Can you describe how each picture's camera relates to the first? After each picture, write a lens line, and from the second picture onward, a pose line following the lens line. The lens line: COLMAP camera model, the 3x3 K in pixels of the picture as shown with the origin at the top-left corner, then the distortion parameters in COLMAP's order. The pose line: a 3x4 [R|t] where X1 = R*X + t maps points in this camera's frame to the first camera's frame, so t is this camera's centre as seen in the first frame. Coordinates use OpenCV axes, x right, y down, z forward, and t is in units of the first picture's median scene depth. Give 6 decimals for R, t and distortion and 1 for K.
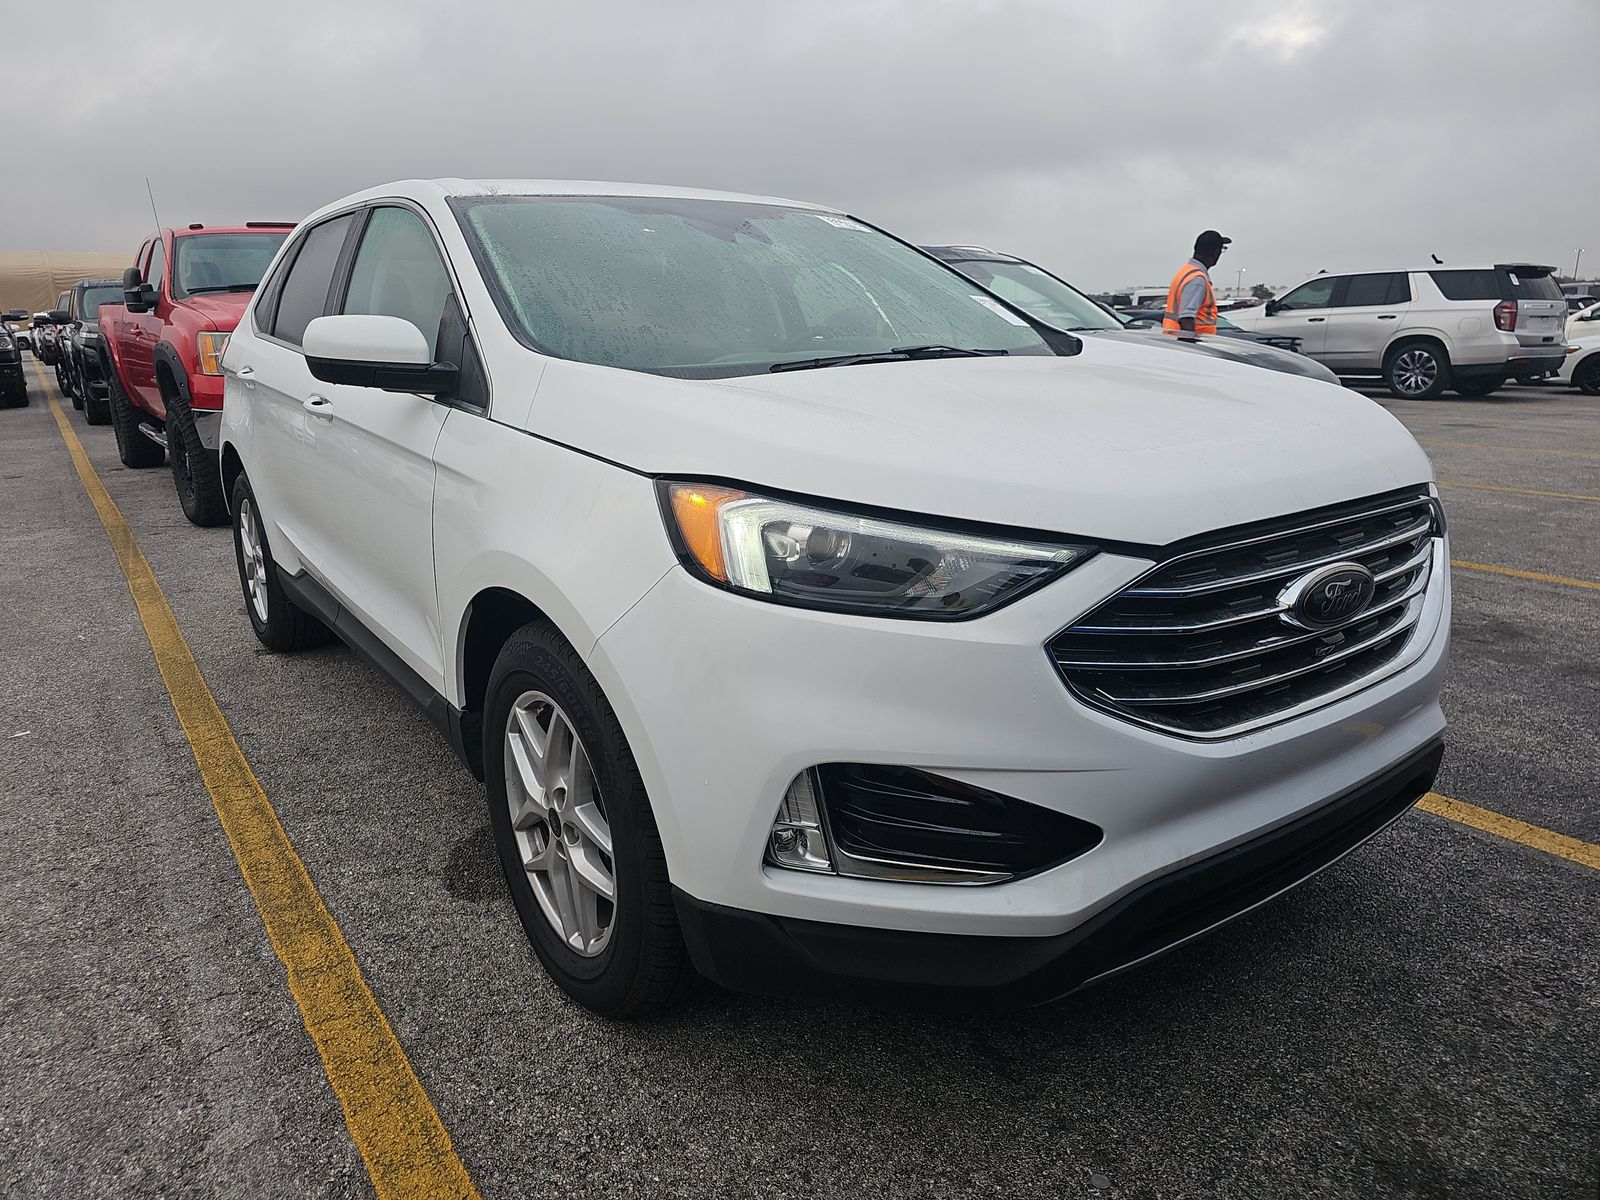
lens RADIAL K [[1055.1, 0, 805.5], [0, 1055.1, 592.5], [0, 0, 1]] dist [0.021387, -0.003137]
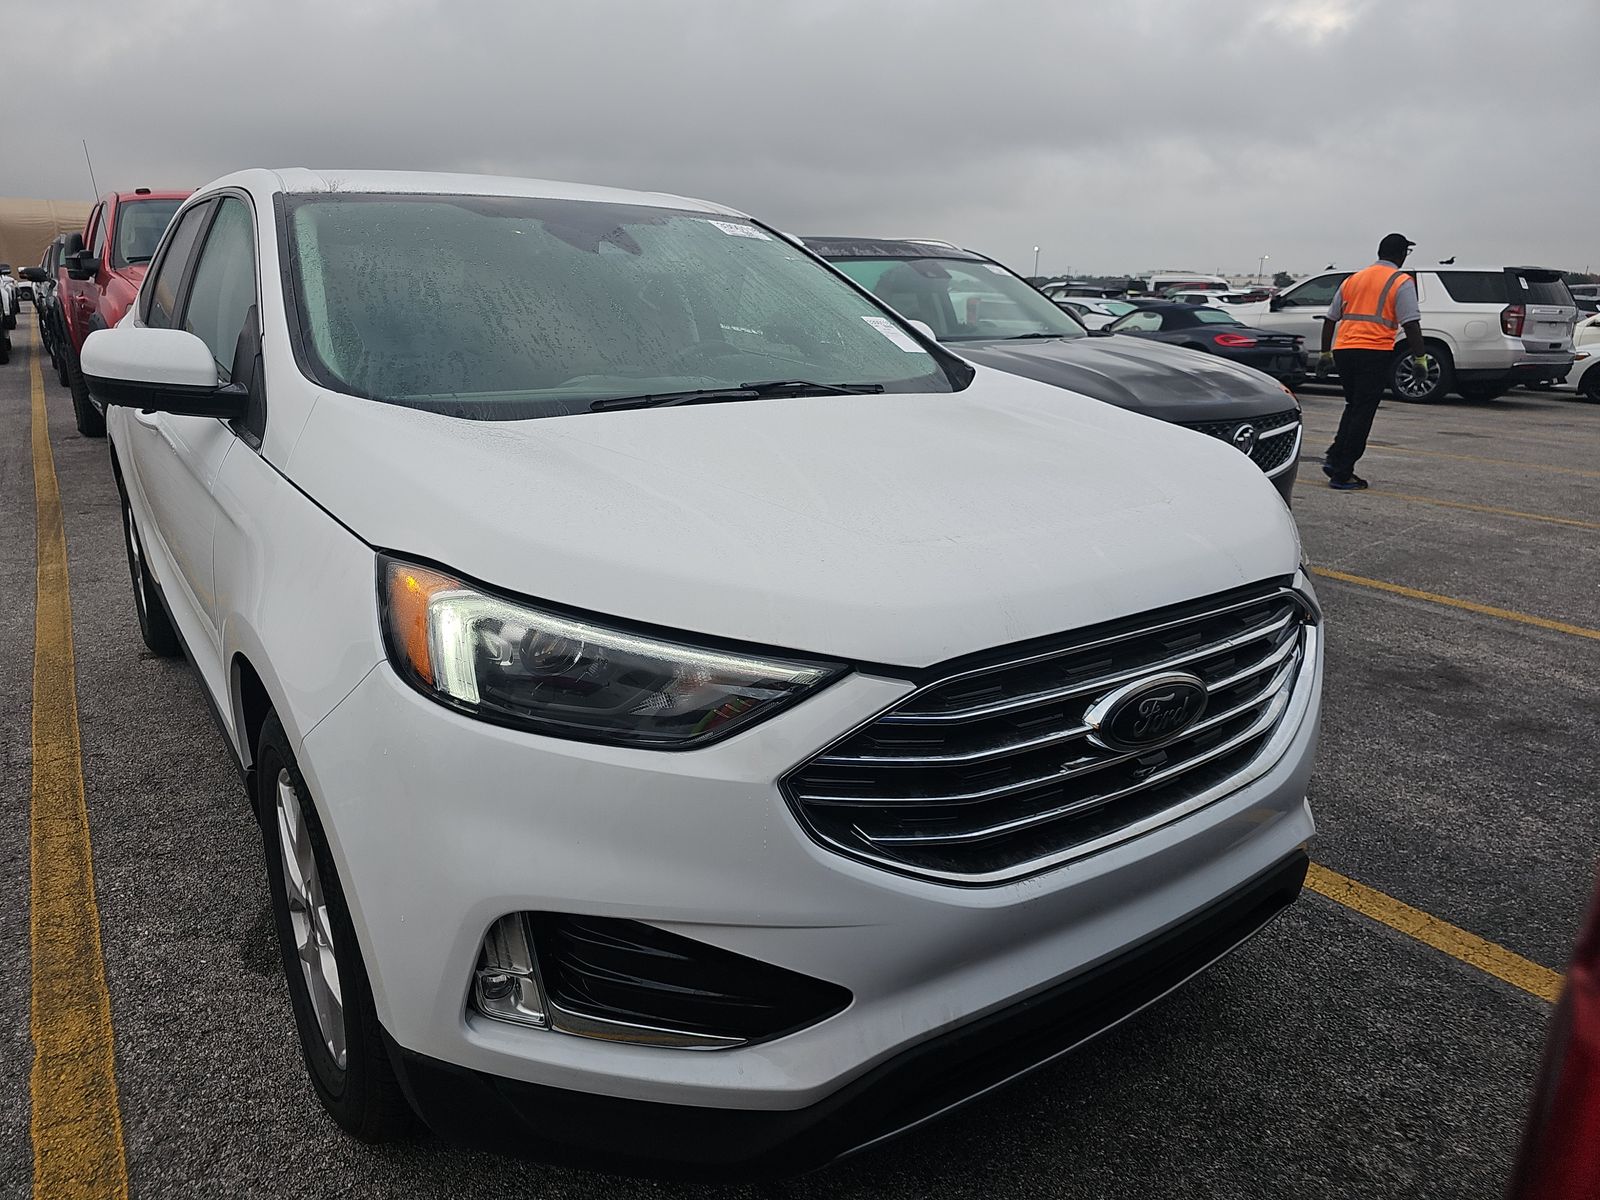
lens RADIAL K [[1061.8, 0, 800.0], [0, 1061.8, 600.0], [0, 0, 1]] dist [0.027709, -0.002332]
pose [[0.999511, 0.031282, 0.000101, 0.143178], [-0.031276, 0.999238, 0.023359, -0.070540], [0.000630, -0.023351, 0.999727, 0.086999]]
